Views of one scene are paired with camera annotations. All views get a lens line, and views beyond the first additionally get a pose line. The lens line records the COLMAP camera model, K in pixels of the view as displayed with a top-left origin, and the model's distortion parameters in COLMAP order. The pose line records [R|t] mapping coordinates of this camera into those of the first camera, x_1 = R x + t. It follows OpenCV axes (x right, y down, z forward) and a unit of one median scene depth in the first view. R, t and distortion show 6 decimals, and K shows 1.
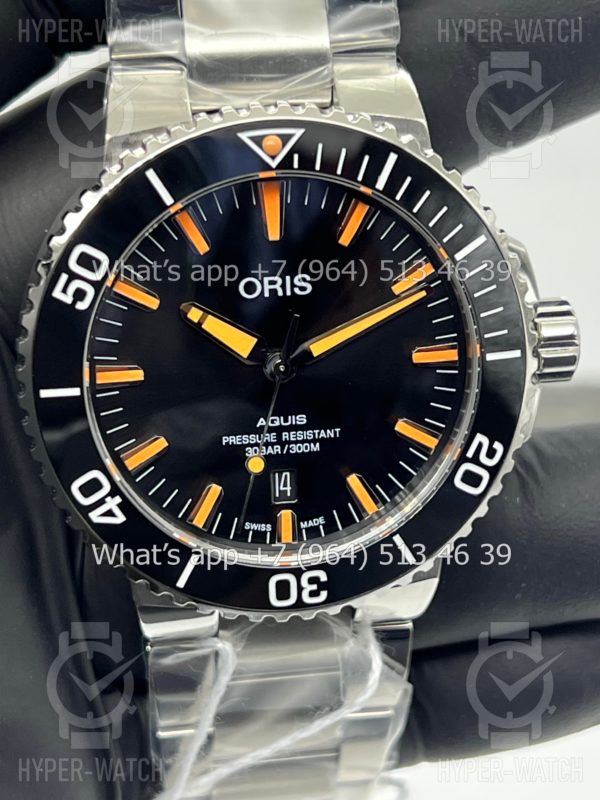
lens RADIAL K [[1881.8, 0, 300.0], [0, 1881.8, 400.0], [0, 0, 1]] dist [0.257335, -0.260744]
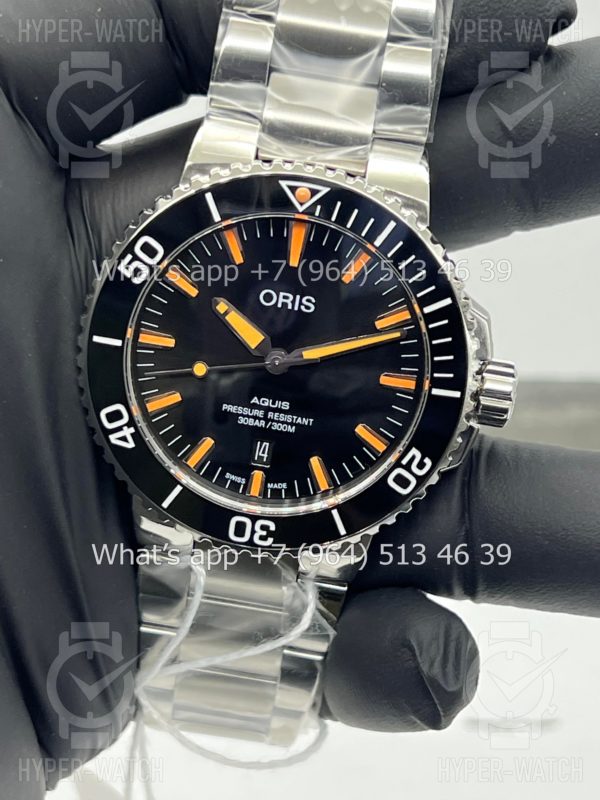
lens RADIAL K [[1881.8, 0, 300.0], [0, 1881.8, 400.0], [0, 0, 1]] dist [0.257335, -0.260744]
pose [[0.960945, 0.232957, -0.149382, 0.204349], [-0.236380, 0.971646, -0.005333, 0.011258], [0.143904, 0.040435, 0.988765, -0.284342]]
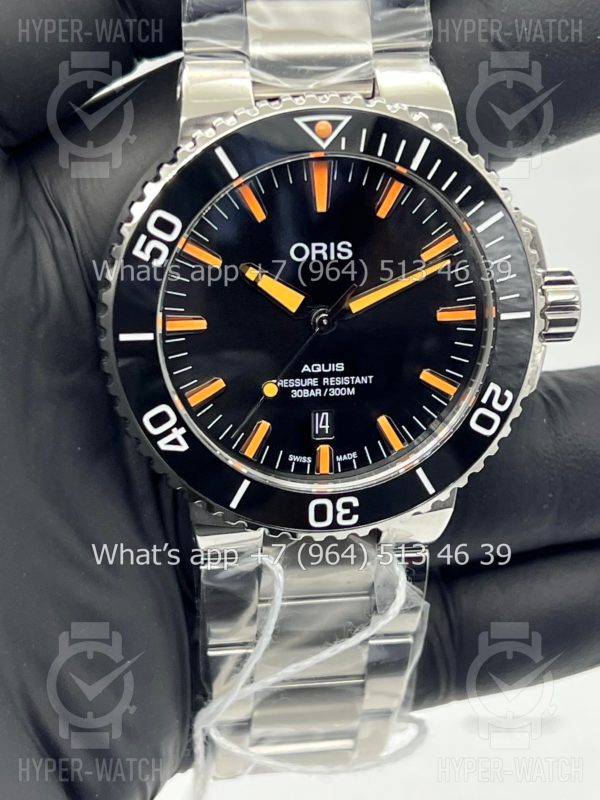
lens RADIAL K [[1881.8, 0, 300.0], [0, 1881.8, 400.0], [0, 0, 1]] dist [0.257335, -0.260744]
pose [[0.999625, 0.024706, 0.011776, -0.037195], [-0.024703, 0.999695, -0.000441, 0.031903], [-0.011783, 0.000150, 0.999931, -0.161622]]
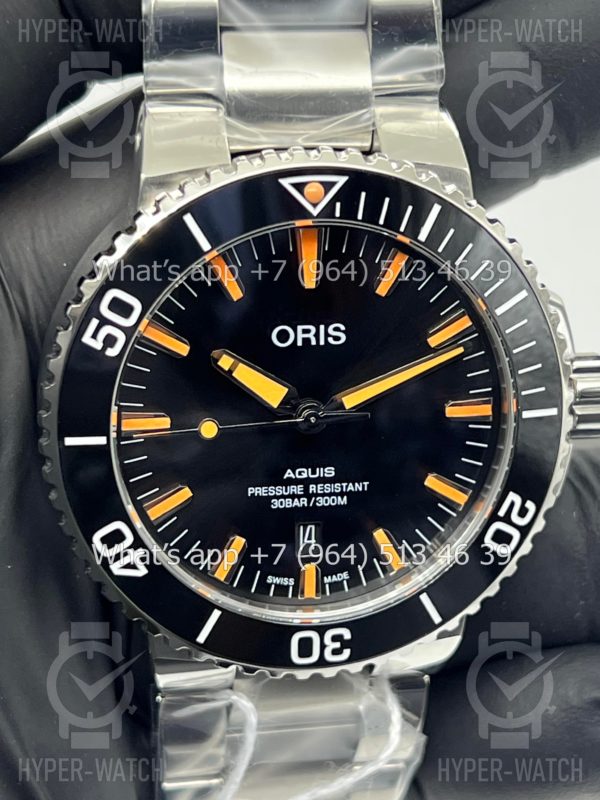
lens RADIAL K [[1881.8, 0, 300.0], [0, 1881.8, 400.0], [0, 0, 1]] dist [0.257335, -0.260744]
pose [[0.998603, 0.031481, 0.042443, -0.057057], [-0.032371, 0.999267, 0.020451, -0.046211], [-0.041768, -0.021796, 0.998890, 0.032315]]
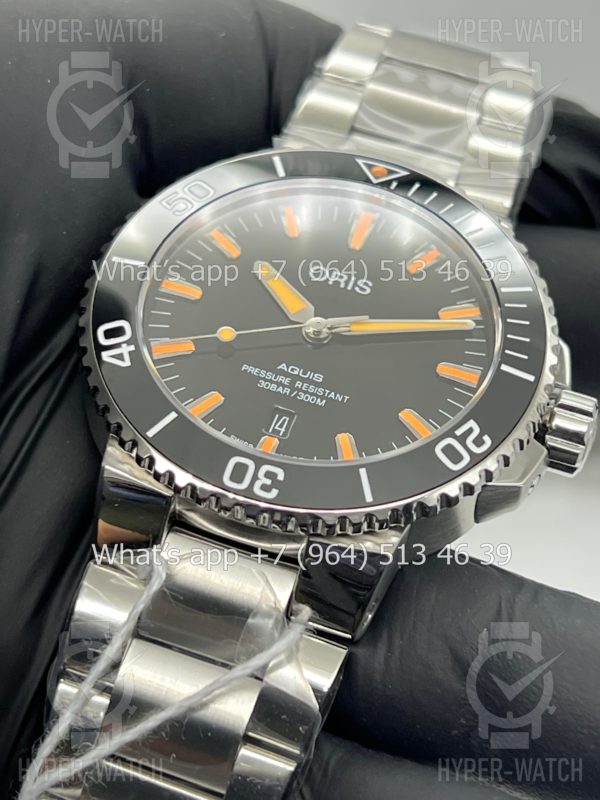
lens RADIAL K [[1881.8, 0, 300.0], [0, 1881.8, 400.0], [0, 0, 1]] dist [0.257335, -0.260744]
pose [[0.926078, 0.232330, -0.297325, 0.312002], [-0.376275, 0.627553, -0.681612, 0.751298], [0.028229, 0.743102, 0.668583, 0.297992]]
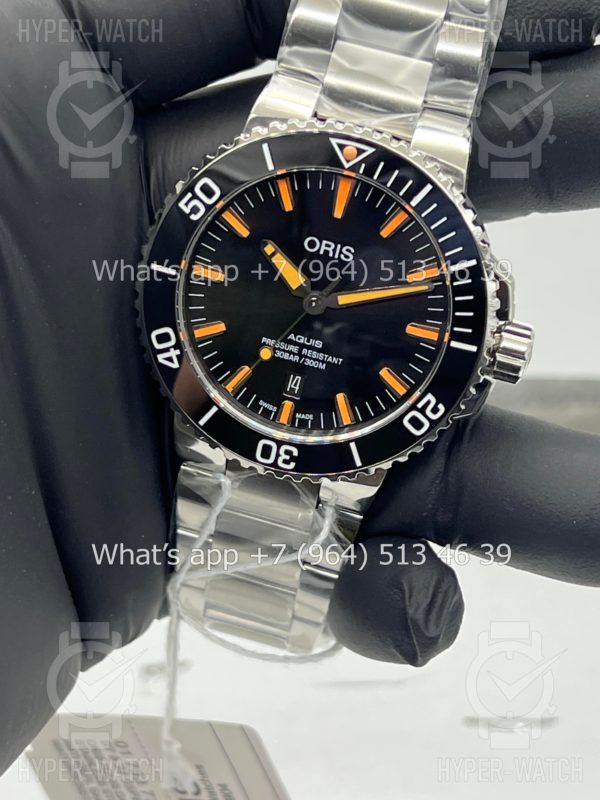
lens RADIAL K [[1881.8, 0, 300.0], [0, 1881.8, 400.0], [0, 0, 1]] dist [0.257335, -0.260744]
pose [[0.917178, 0.329609, -0.223924, 0.322521], [-0.332323, 0.942791, 0.026589, 0.017086], [0.219877, 0.050028, 0.974244, -0.392876]]
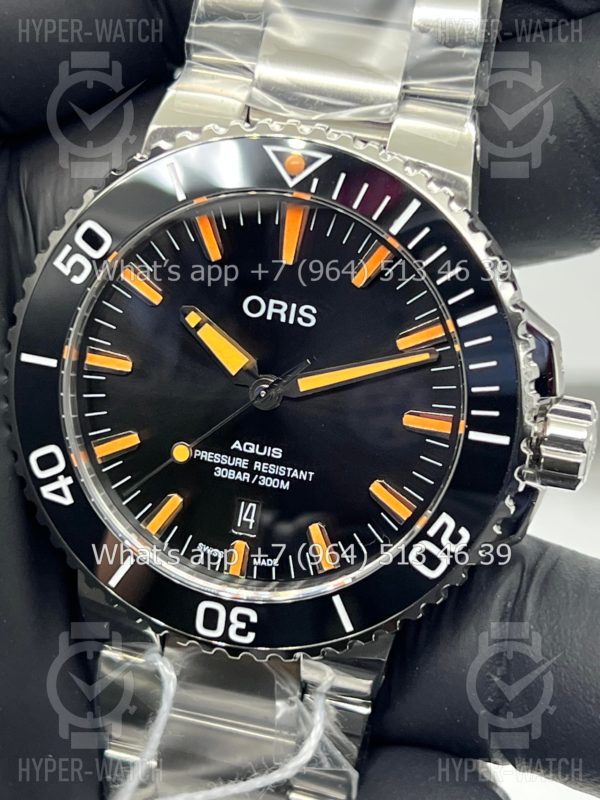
lens RADIAL K [[1881.8, 0, 300.0], [0, 1881.8, 400.0], [0, 0, 1]] dist [0.257335, -0.260744]
pose [[0.921360, 0.236578, -0.308425, 0.303317], [-0.260304, 0.964796, -0.037559, 0.017379], [0.288682, 0.114890, 0.950507, 0.085599]]
